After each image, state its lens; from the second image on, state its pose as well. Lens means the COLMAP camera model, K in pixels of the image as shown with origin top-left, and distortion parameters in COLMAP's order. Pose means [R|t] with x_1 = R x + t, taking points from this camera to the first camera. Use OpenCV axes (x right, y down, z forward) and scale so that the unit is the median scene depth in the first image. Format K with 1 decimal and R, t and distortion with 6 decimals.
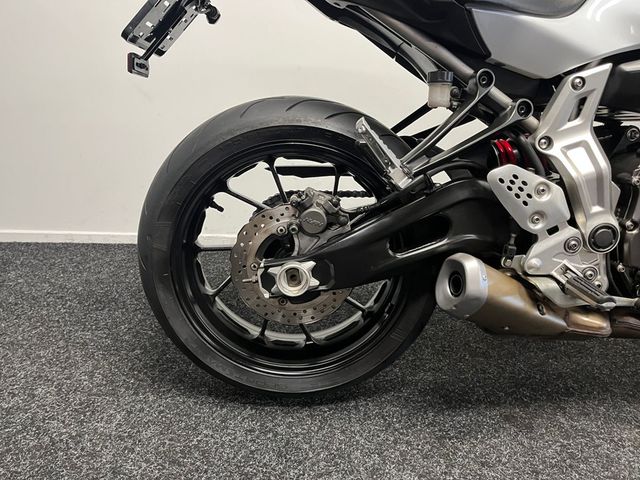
lens RADIAL K [[487.6, 0, 316.9], [0, 487.6, 242.4], [0, 0, 1]] dist [0.080576, -0.106577]
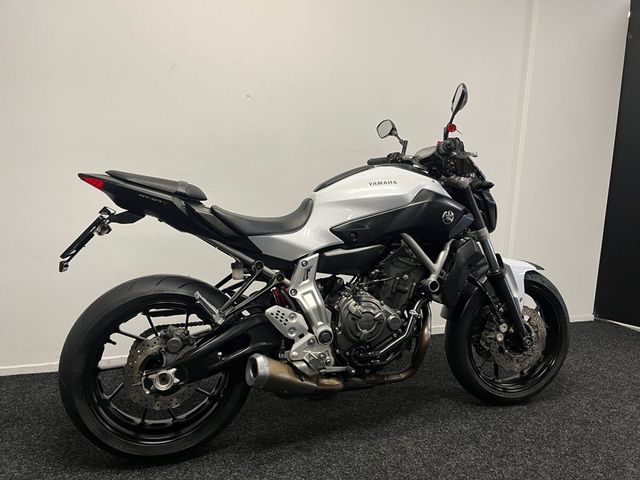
lens RADIAL K [[488.6, 0, 322.2], [0, 488.6, 239.5], [0, 0, 1]] dist [0.075497, -0.103696]
pose [[0.955897, -0.049643, 0.289475, 0.007077], [0.108008, 0.975963, -0.189290, -0.020088], [-0.273120, 0.212207, 0.938282, -0.884859]]
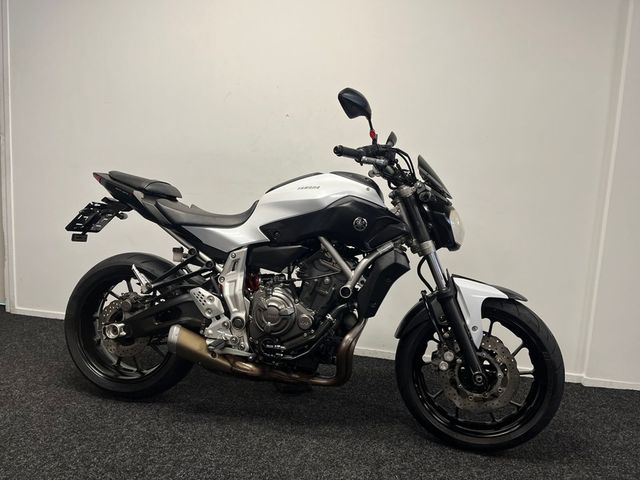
lens RADIAL K [[487.6, 0, 316.9], [0, 487.6, 242.4], [0, 0, 1]] dist [0.080576, -0.106577]
pose [[0.972882, 0.049302, -0.225986, 1.306093], [-0.105091, 0.964570, -0.241992, 0.128308], [0.206048, 0.259179, 0.943594, -1.029940]]
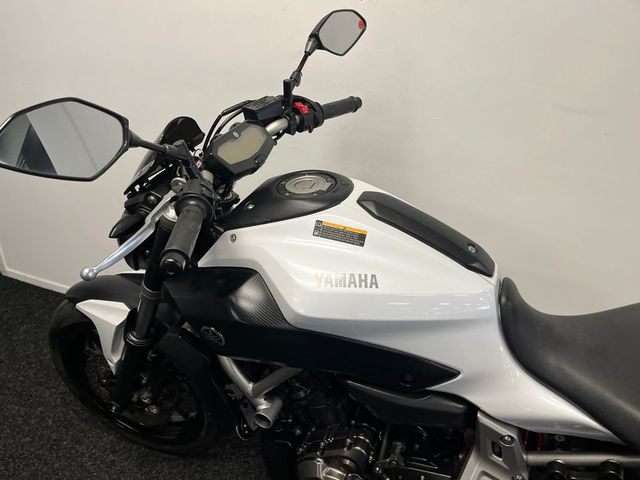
lens RADIAL K [[487.6, 0, 316.9], [0, 487.6, 242.4], [0, 0, 1]] dist [0.080576, -0.106577]
pose [[0.910566, 0.185332, -0.369488, 0.960773], [-0.157164, 0.981951, 0.105224, -0.728992], [0.382320, -0.037743, 0.923259, 0.124246]]
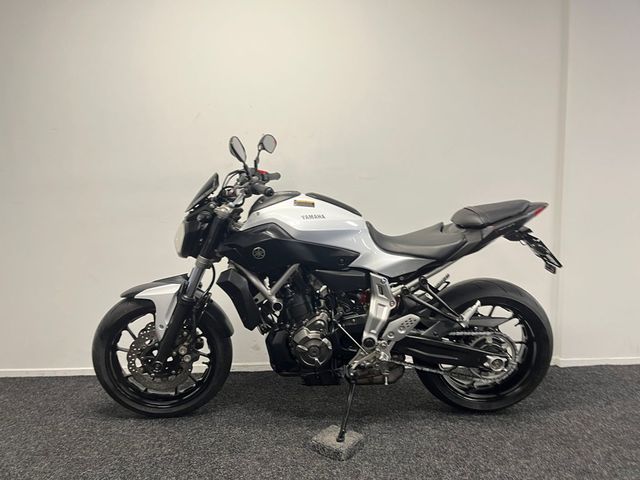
lens RADIAL K [[487.6, 0, 316.9], [0, 487.6, 242.4], [0, 0, 1]] dist [0.080576, -0.106577]
pose [[0.998950, -0.044924, -0.008929, 0.735241], [0.040869, 0.962257, -0.269054, 0.095540], [0.020679, 0.268407, 0.963084, -1.087854]]
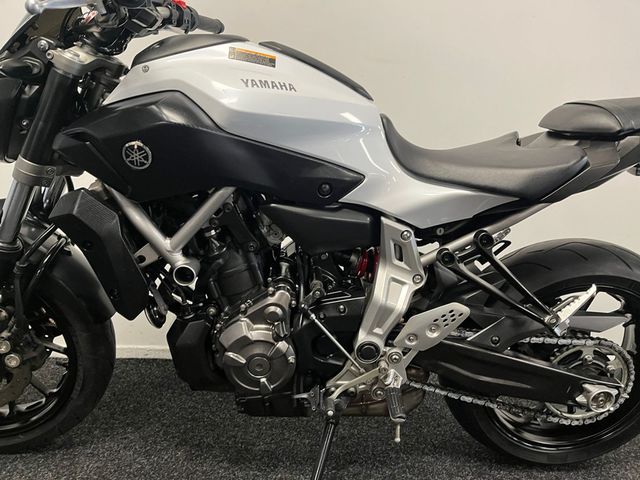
lens RADIAL K [[485.6, 0, 326.7], [0, 485.6, 243.7], [0, 0, 1]] dist [0.077813, -0.103416]
pose [[0.999197, 0.015602, 0.036915, 0.788273], [-0.009725, 0.987969, -0.154348, -0.127768], [-0.038879, 0.153865, 0.987327, 0.018677]]
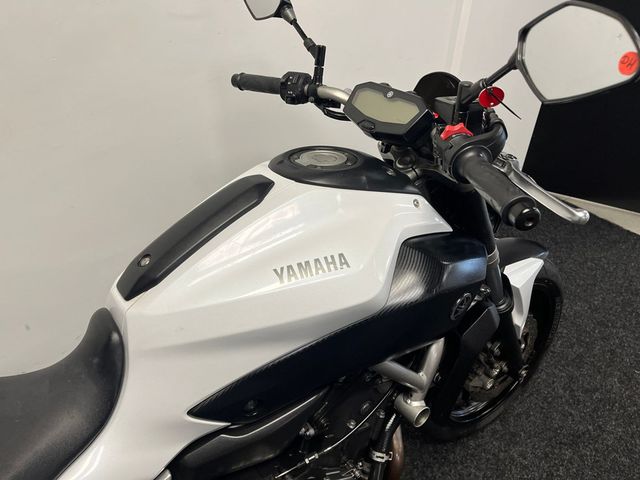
lens RADIAL K [[488.6, 0, 322.2], [0, 488.6, 239.5], [0, 0, 1]] dist [0.075497, -0.103696]
pose [[0.820887, -0.349117, 0.451953, 0.512898], [0.215194, 0.922146, 0.321463, -0.845435], [-0.528994, -0.166627, 0.832106, 0.224062]]
